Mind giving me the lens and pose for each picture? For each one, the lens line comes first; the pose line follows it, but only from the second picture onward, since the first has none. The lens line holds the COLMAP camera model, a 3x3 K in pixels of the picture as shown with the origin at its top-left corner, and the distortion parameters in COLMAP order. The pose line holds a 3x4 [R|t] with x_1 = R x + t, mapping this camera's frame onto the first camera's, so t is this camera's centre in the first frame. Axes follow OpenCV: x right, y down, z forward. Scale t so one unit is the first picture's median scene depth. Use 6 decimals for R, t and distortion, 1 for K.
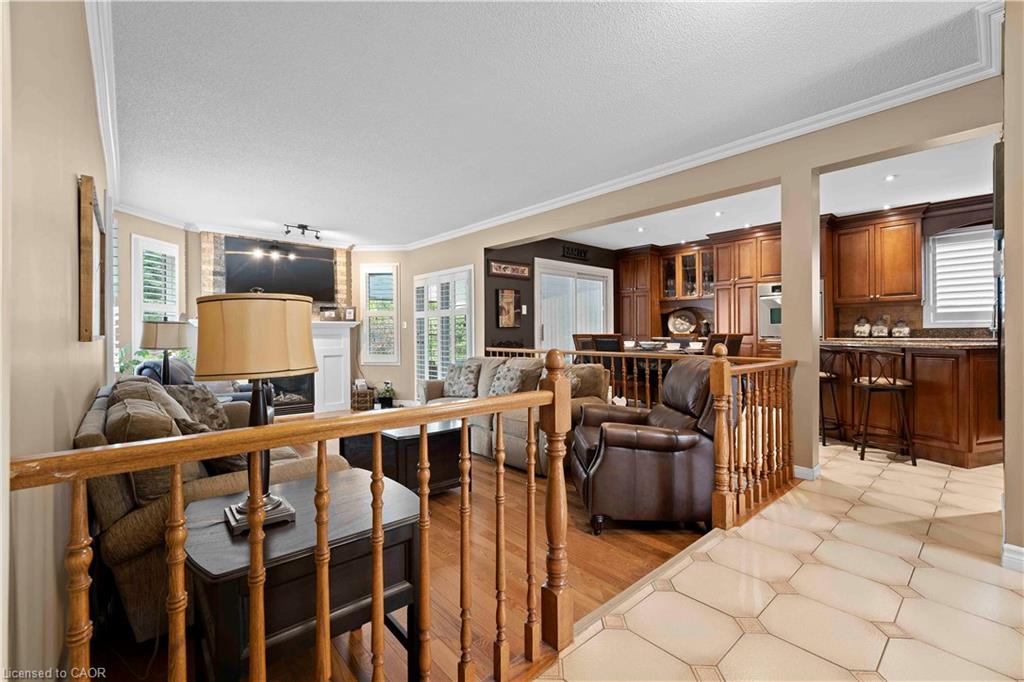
lens RADIAL K [[432.9, 0, 476.6], [0, 432.9, 332.4], [0, 0, 1]] dist [0.002780, -0.000339]
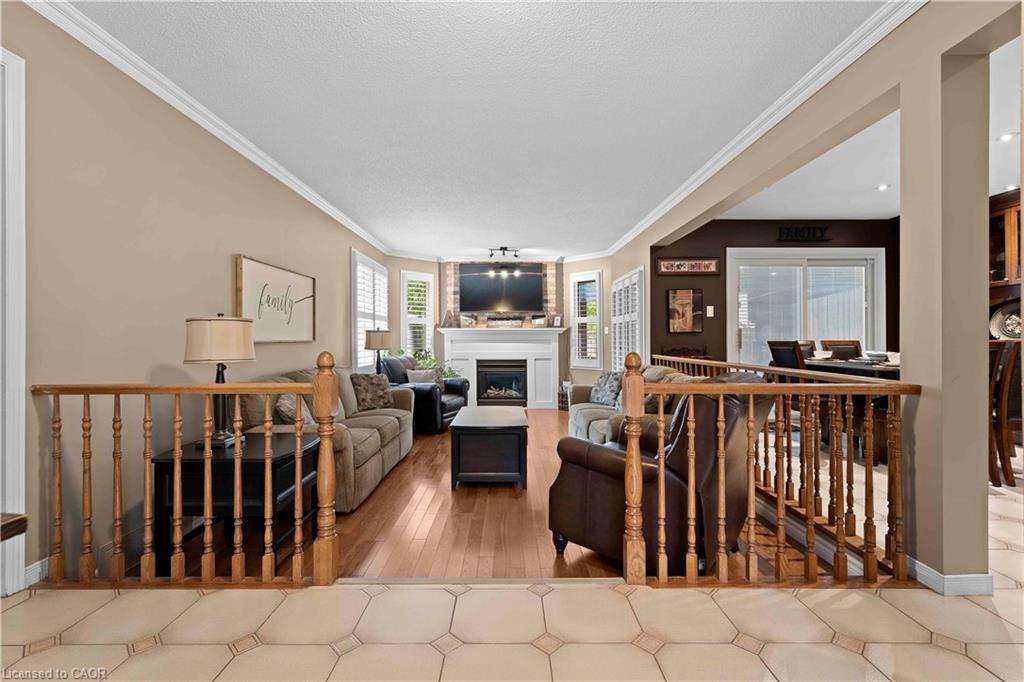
lens RADIAL K [[432.9, 0, 507.1], [0, 432.9, 340.7], [0, 0, 1]] dist [0.002780, -0.000339]
pose [[0.771079, 0.004609, -0.636722, 0.344901], [-0.000024, 0.999974, 0.007209, -0.000951], [0.636739, -0.005543, 0.771060, 0.089856]]
